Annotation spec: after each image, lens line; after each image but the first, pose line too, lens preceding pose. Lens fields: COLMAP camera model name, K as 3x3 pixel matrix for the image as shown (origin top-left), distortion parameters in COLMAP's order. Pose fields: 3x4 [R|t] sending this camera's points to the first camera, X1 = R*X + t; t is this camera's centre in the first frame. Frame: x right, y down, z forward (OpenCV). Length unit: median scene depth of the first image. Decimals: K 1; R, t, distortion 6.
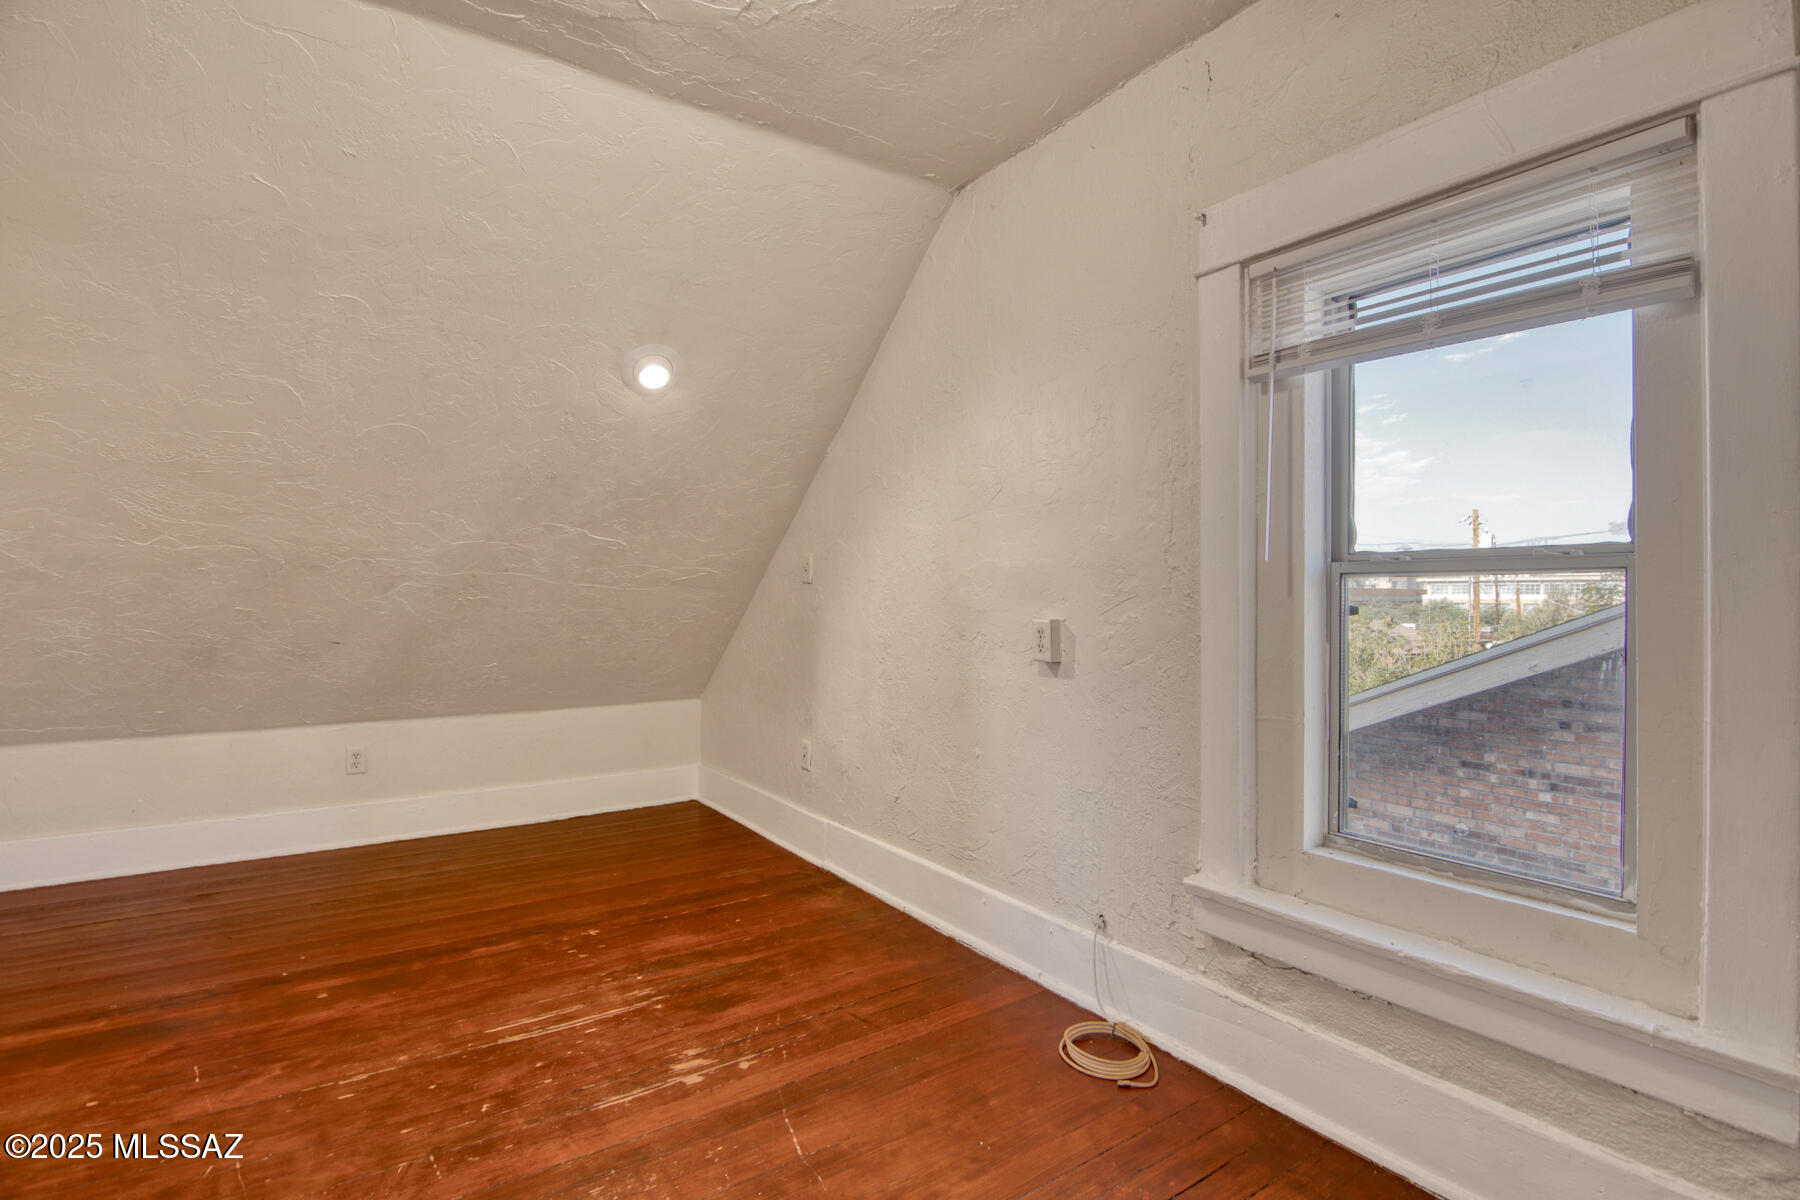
lens RADIAL K [[868.9, 0, 902.6], [0, 868.9, 598.8], [0, 0, 1]] dist [-0.006959, -0.010283]
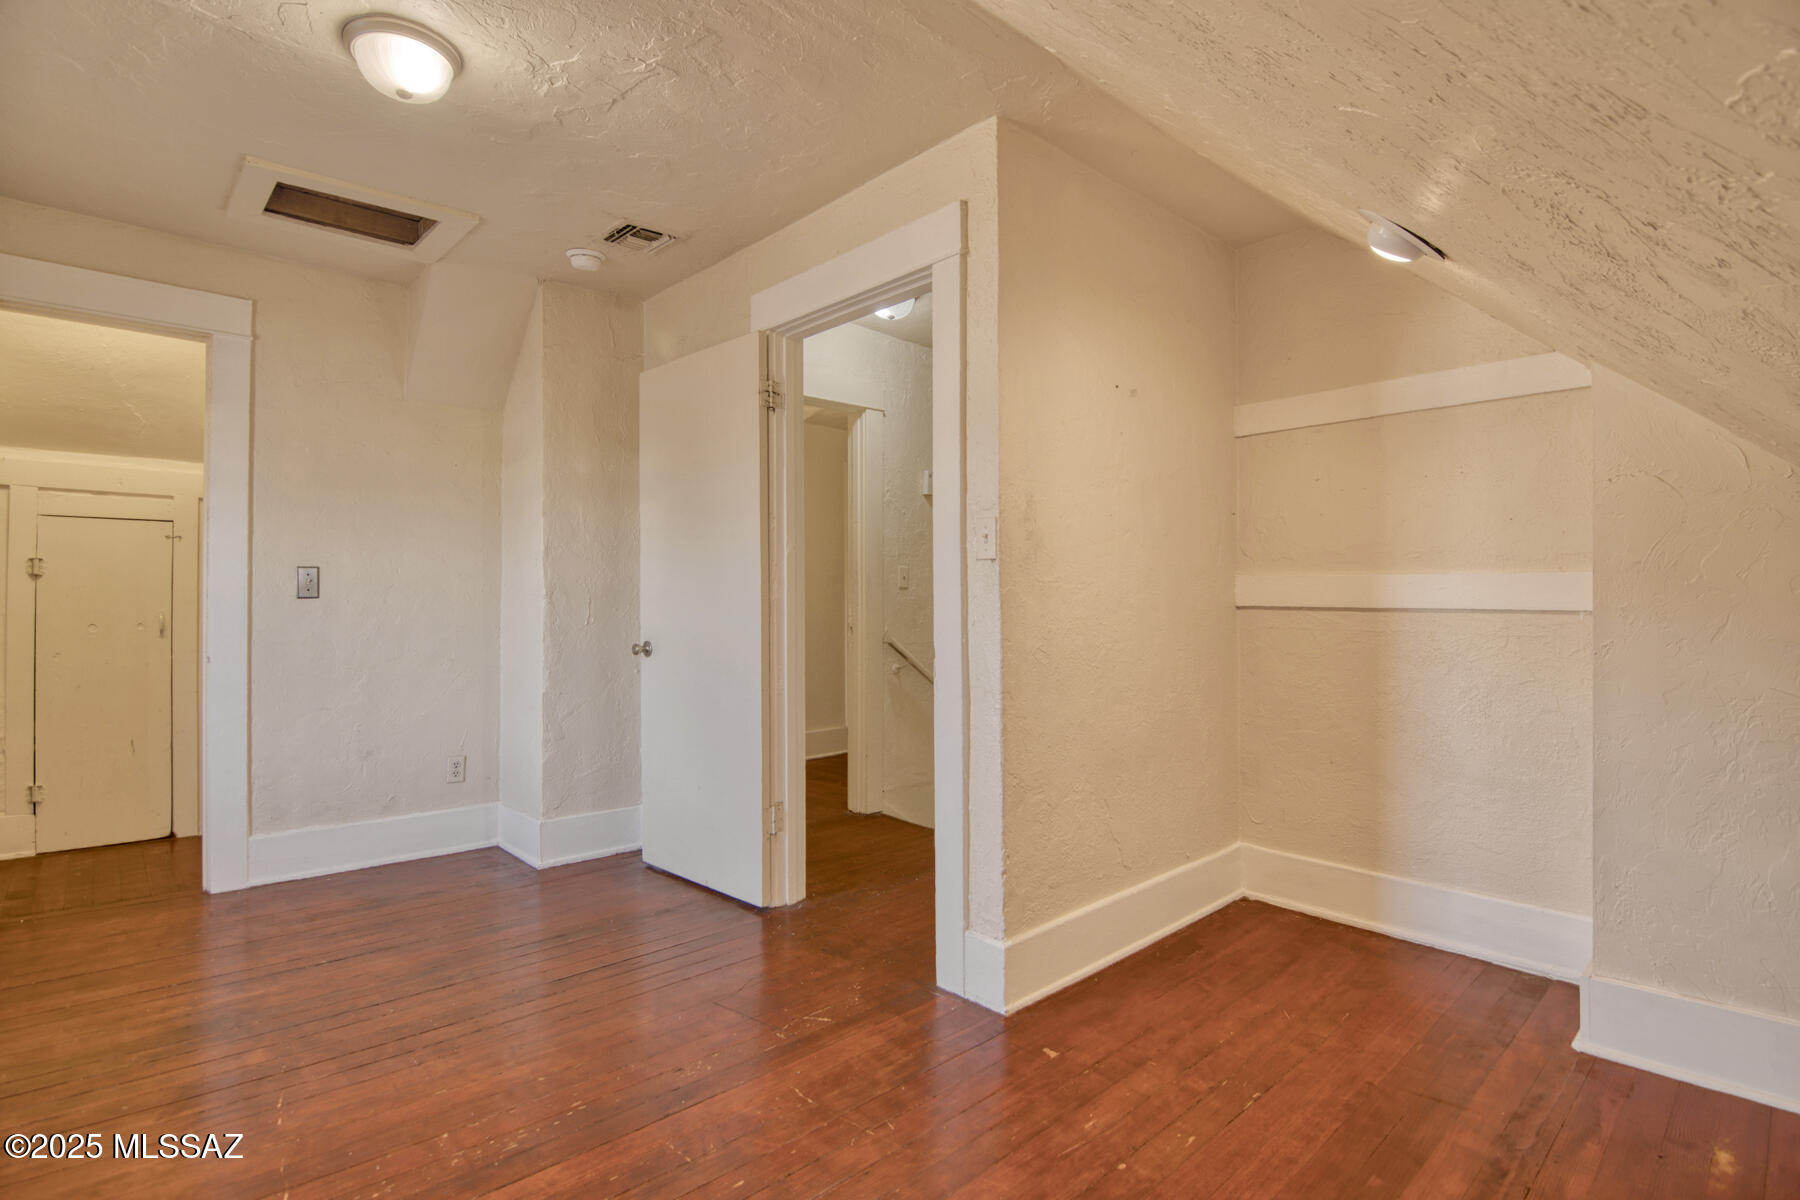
lens RADIAL K [[868.9, 0, 902.6], [0, 868.9, 598.8], [0, 0, 1]] dist [-0.006959, -0.010283]
pose [[-0.988166, -0.007021, -0.153230, -0.442476], [-0.006389, 0.999969, -0.004618, 0.001165], [0.153258, -0.003584, -0.988180, 1.417179]]
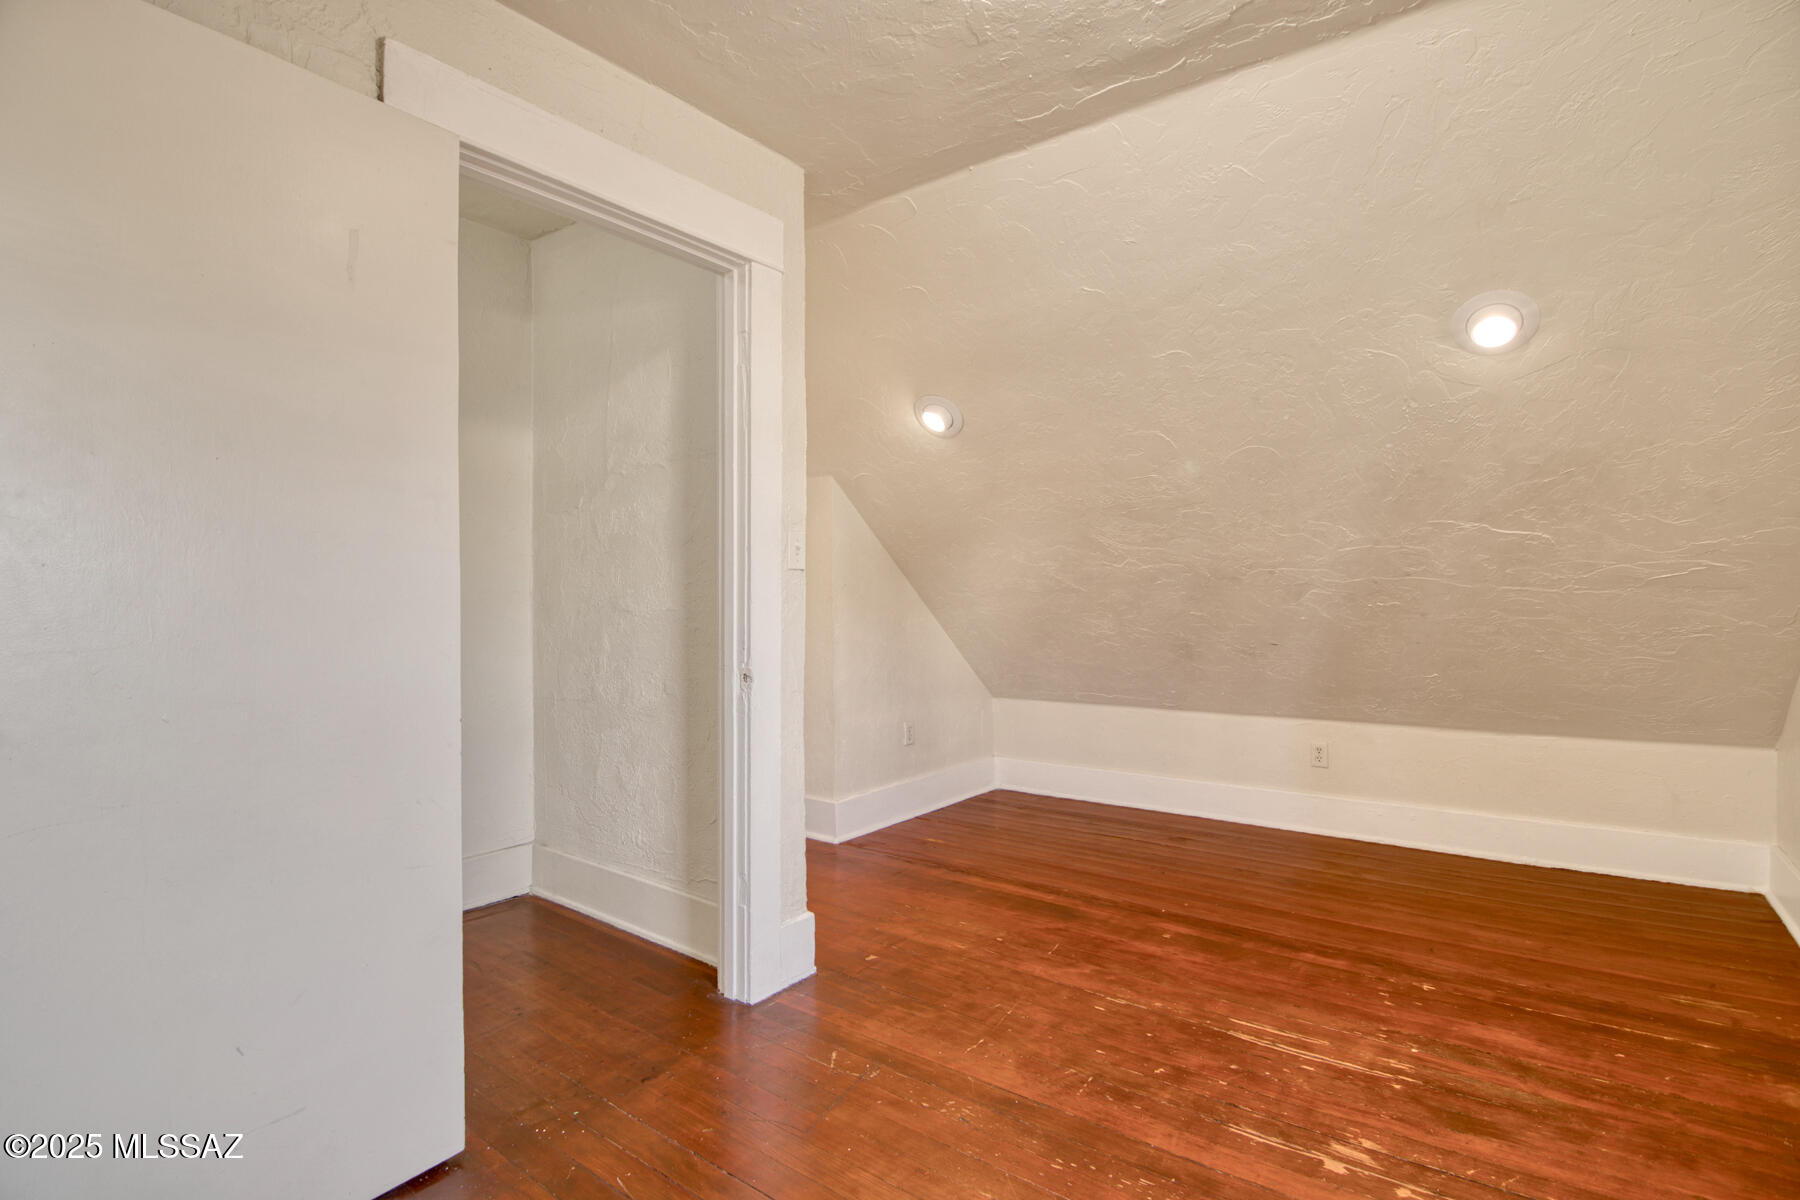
lens RADIAL K [[868.9, 0, 902.6], [0, 868.9, 598.8], [0, 0, 1]] dist [-0.006959, -0.010283]
pose [[0.314182, -0.006317, -0.949342, 0.358157], [0.005383, 0.999974, -0.004872, -0.007043], [0.949348, -0.003580, 0.314207, 0.263770]]
